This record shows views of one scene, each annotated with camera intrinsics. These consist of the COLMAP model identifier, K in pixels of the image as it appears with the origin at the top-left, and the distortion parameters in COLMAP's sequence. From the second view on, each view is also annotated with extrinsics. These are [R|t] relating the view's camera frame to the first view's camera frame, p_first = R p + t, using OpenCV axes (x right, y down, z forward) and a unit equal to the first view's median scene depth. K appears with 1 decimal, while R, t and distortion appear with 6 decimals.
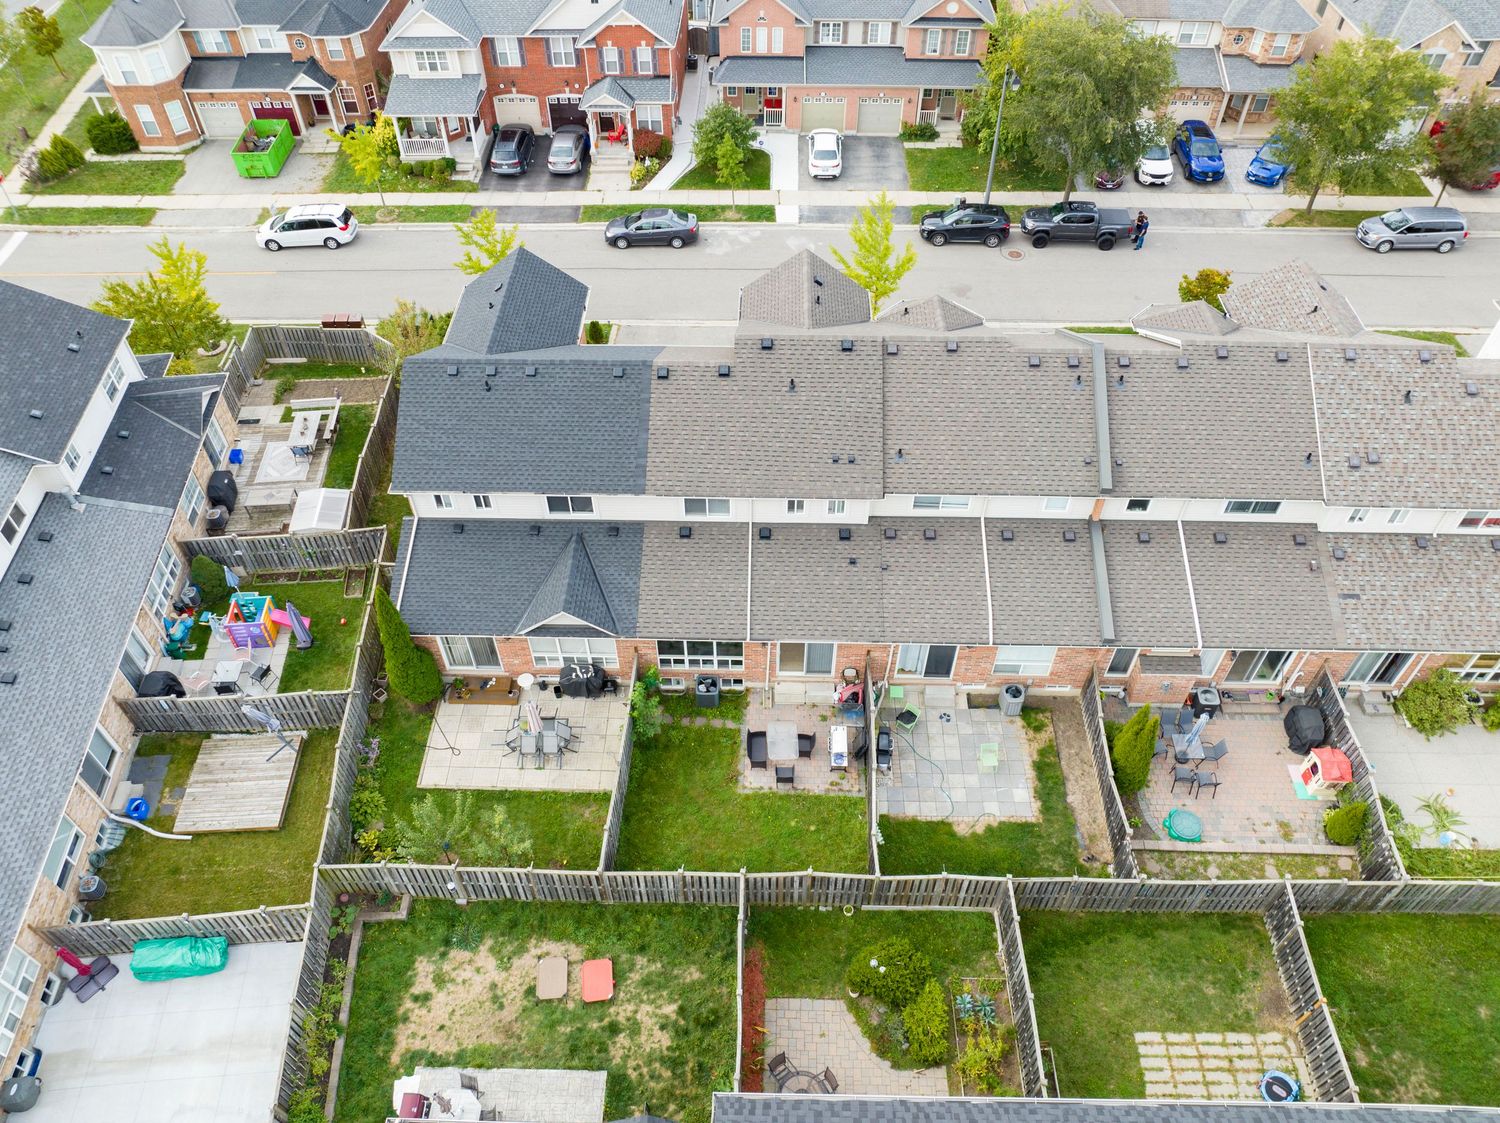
lens RADIAL K [[1056.9, 0, 749.0], [0, 1056.9, 559.8], [0, 0, 1]] dist [-0.042835, 0.004742]
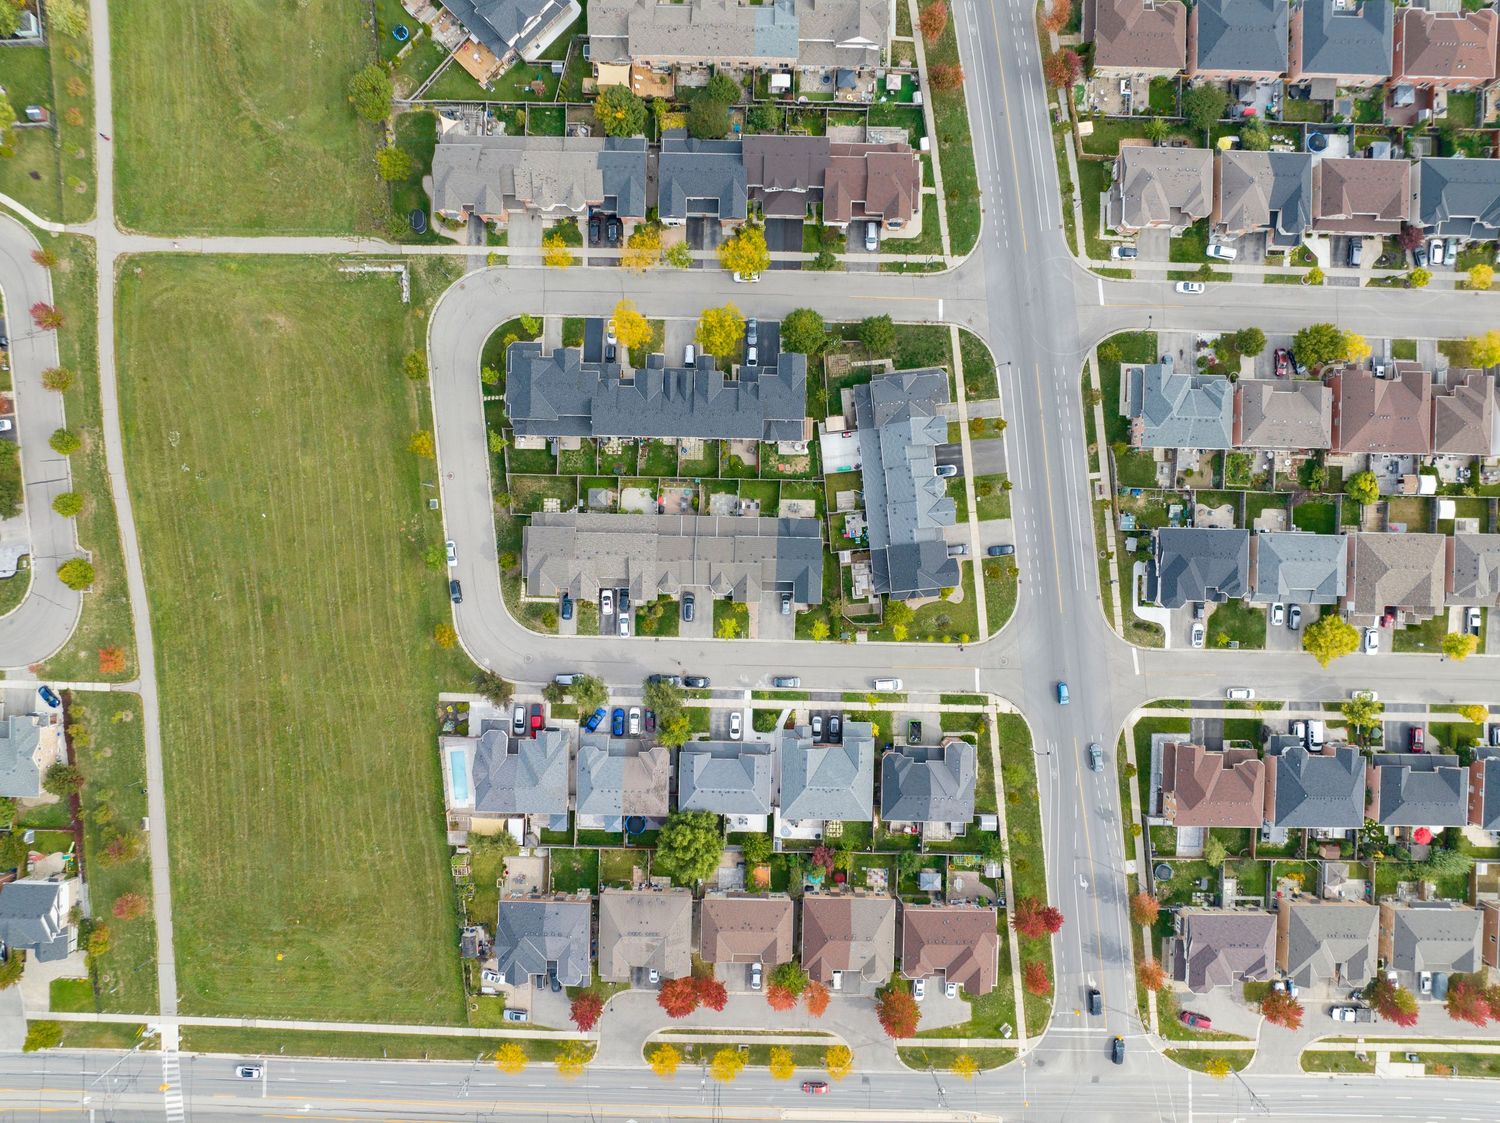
lens RADIAL K [[1056.9, 0, 749.1], [0, 1056.9, 561.3], [0, 0, 1]] dist [-0.042835, 0.004742]
pose [[-0.999988, 0.002895, 0.003828, 0.032193], [0.000409, -0.743315, 0.668941, -4.051755], [0.004782, 0.668935, 0.743305, -3.215365]]
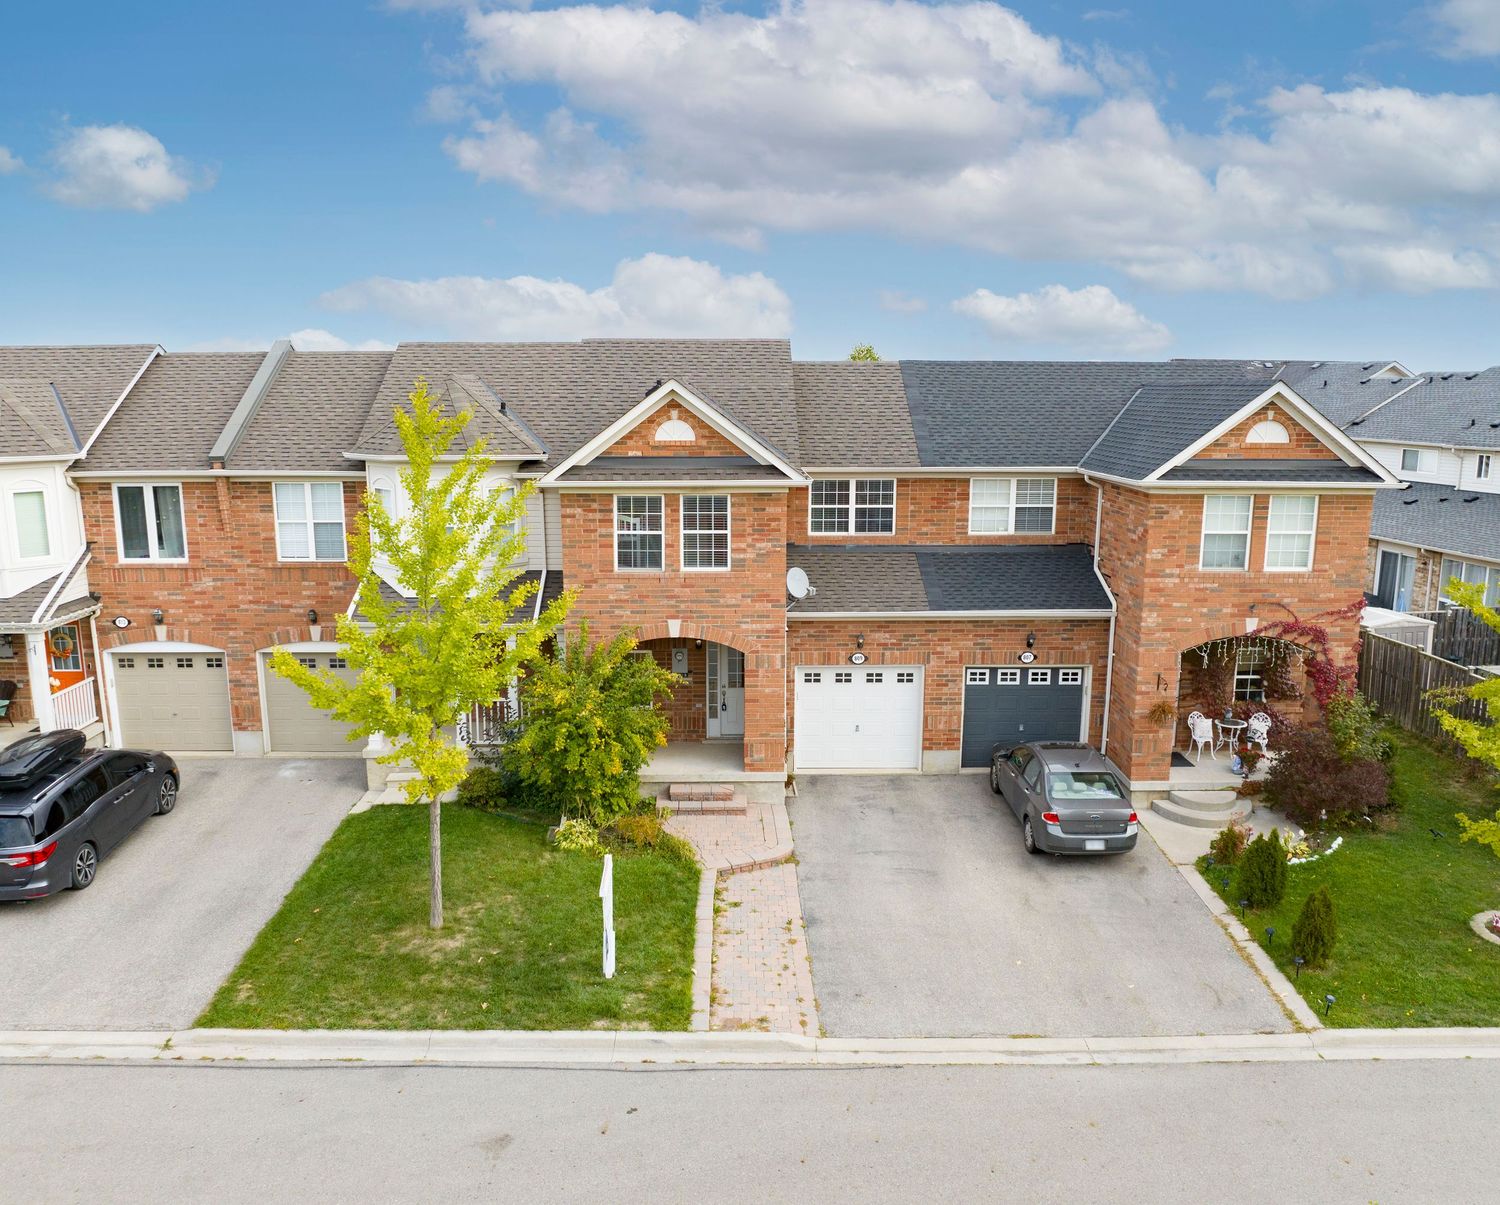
lens RADIAL K [[1203.9, 0, 741.2], [0, 1203.9, 617.1], [0, 0, 1]] dist [-0.030769, -0.018637]
pose [[-0.999185, 0.016401, -0.036873, 0.053601], [-0.023626, 0.503015, 0.863955, -0.855465], [0.032717, 0.864122, -0.502218, 1.647969]]
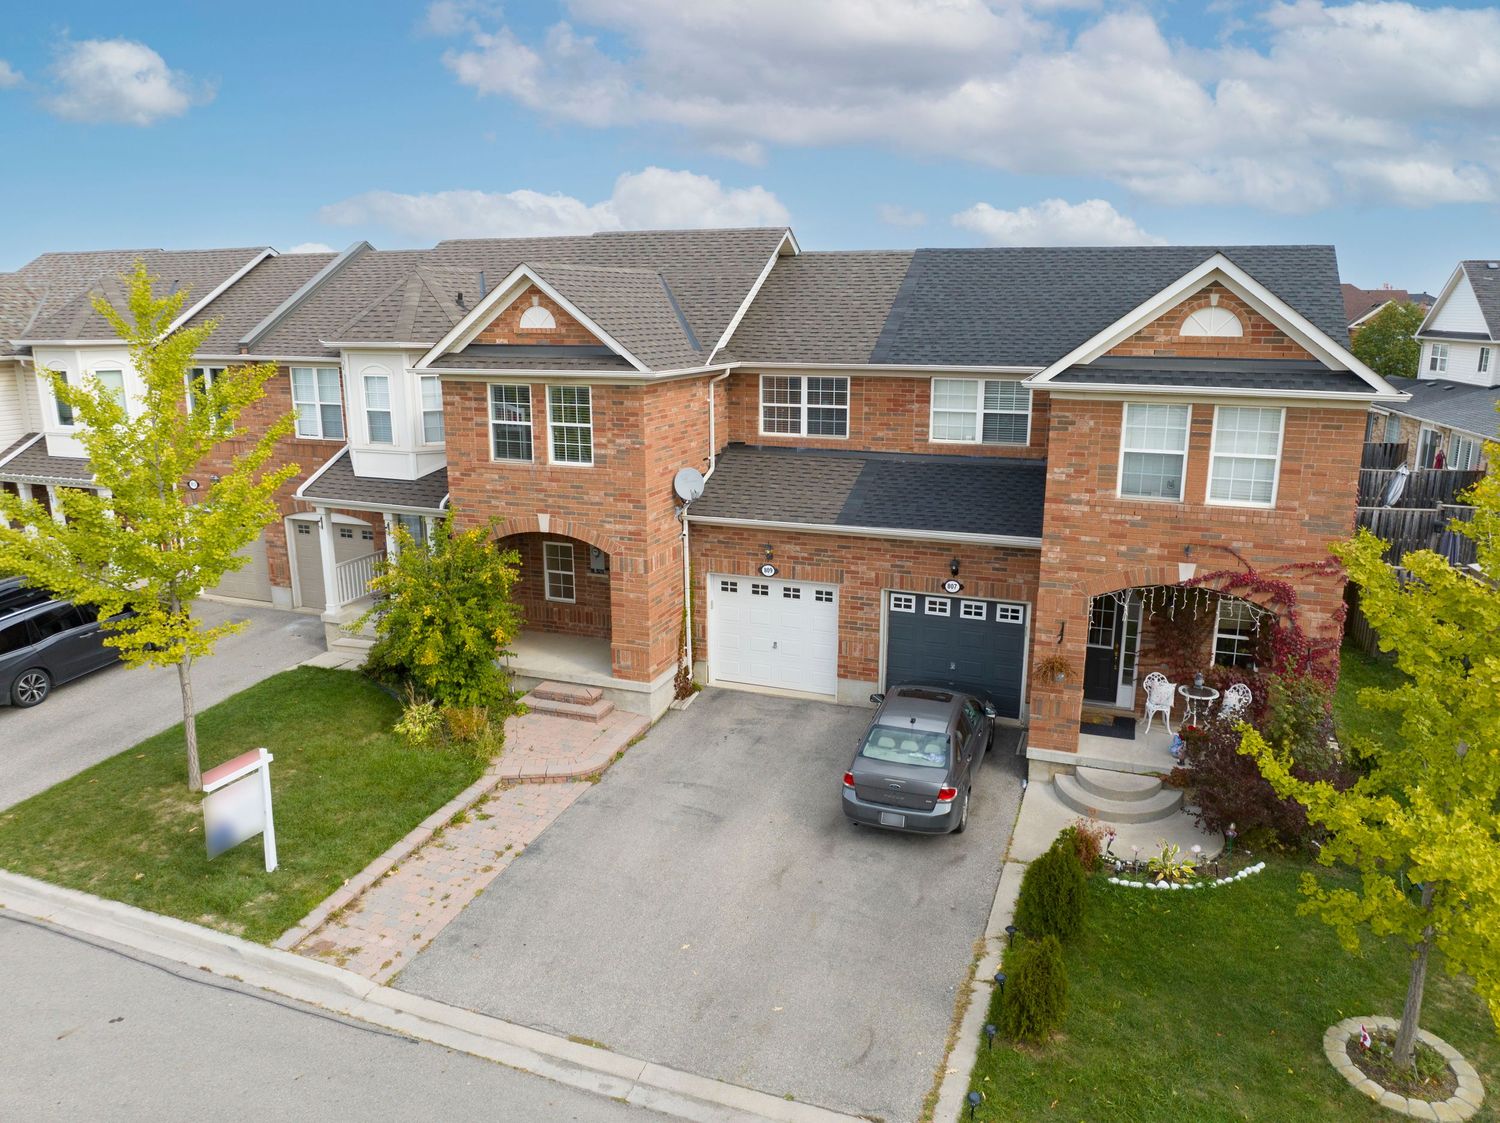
lens RADIAL K [[1056.9, 0, 755.3], [0, 1056.9, 547.4], [0, 0, 1]] dist [-0.042835, 0.004742]
pose [[-0.945575, -0.063059, 0.319236, -0.232338], [0.251701, 0.480046, 0.840358, -0.714364], [-0.206240, 0.874974, -0.438048, 1.551699]]
